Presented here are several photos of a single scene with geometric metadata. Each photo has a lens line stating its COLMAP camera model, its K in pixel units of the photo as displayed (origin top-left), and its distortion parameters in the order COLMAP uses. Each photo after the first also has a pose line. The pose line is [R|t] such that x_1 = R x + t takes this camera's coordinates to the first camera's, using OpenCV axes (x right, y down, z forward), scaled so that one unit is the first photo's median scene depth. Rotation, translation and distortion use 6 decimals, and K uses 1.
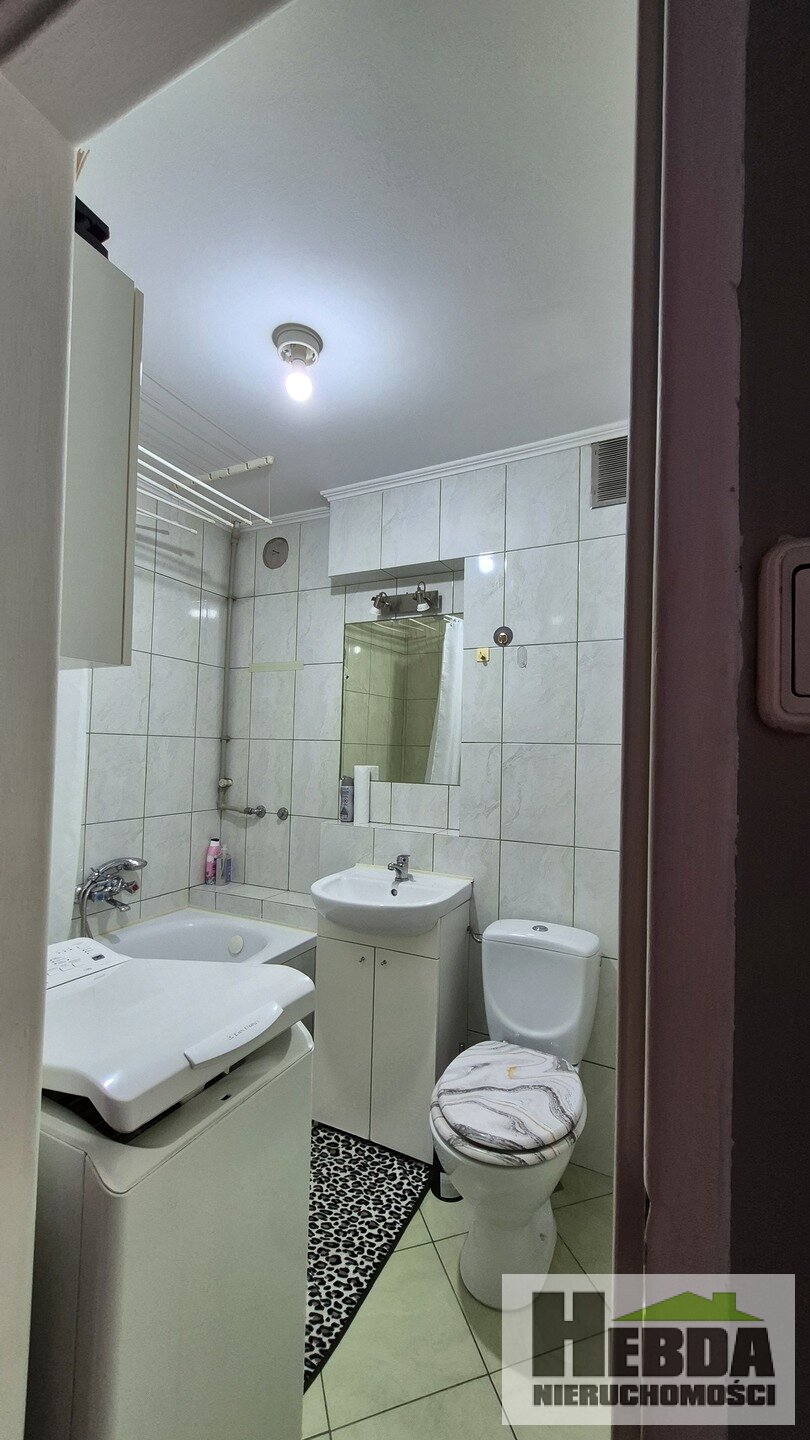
lens RADIAL K [[565.3, 0, 412.1], [0, 565.3, 735.0], [0, 0, 1]] dist [0.005128, -0.002981]
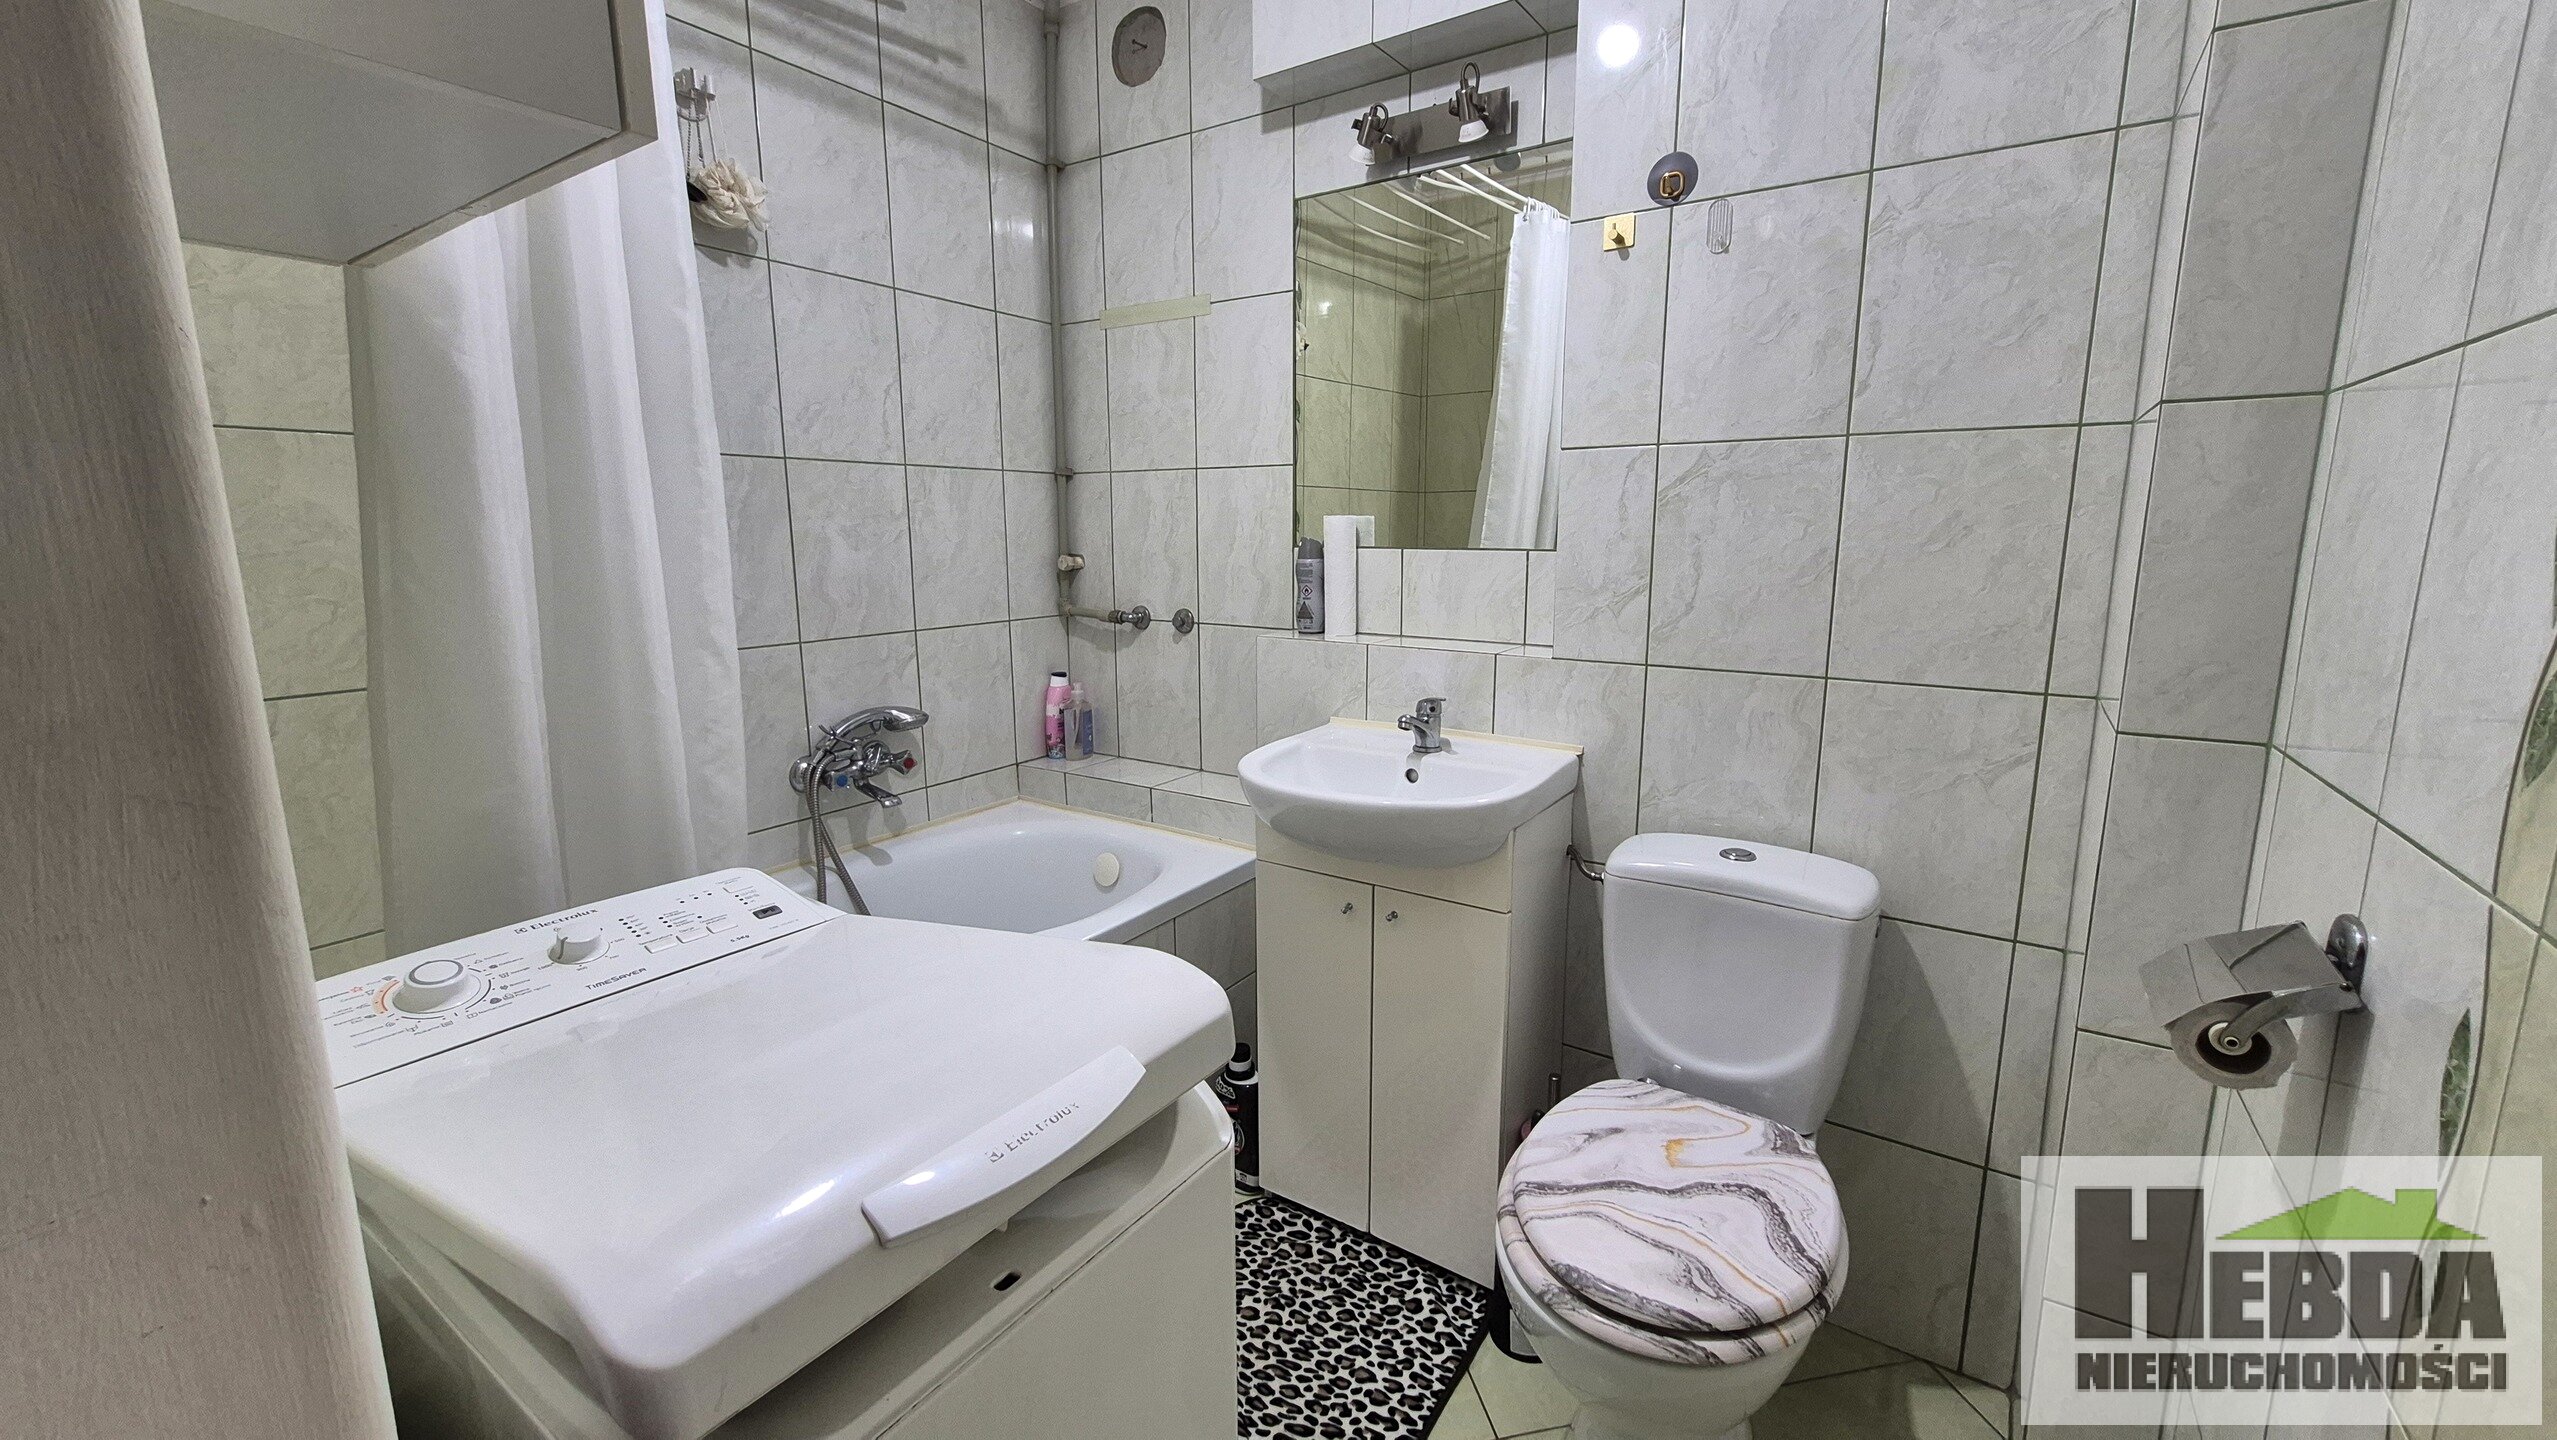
lens RADIAL K [[1003.8, 0, 1304.3], [0, 1003.8, 691.8], [0, 0, 1]] dist [0.005128, -0.002981]
pose [[0.991985, -0.004370, -0.126280, -0.014951], [0.028199, 0.981852, 0.187543, 0.049206], [0.123169, -0.189601, 0.974105, 0.184054]]
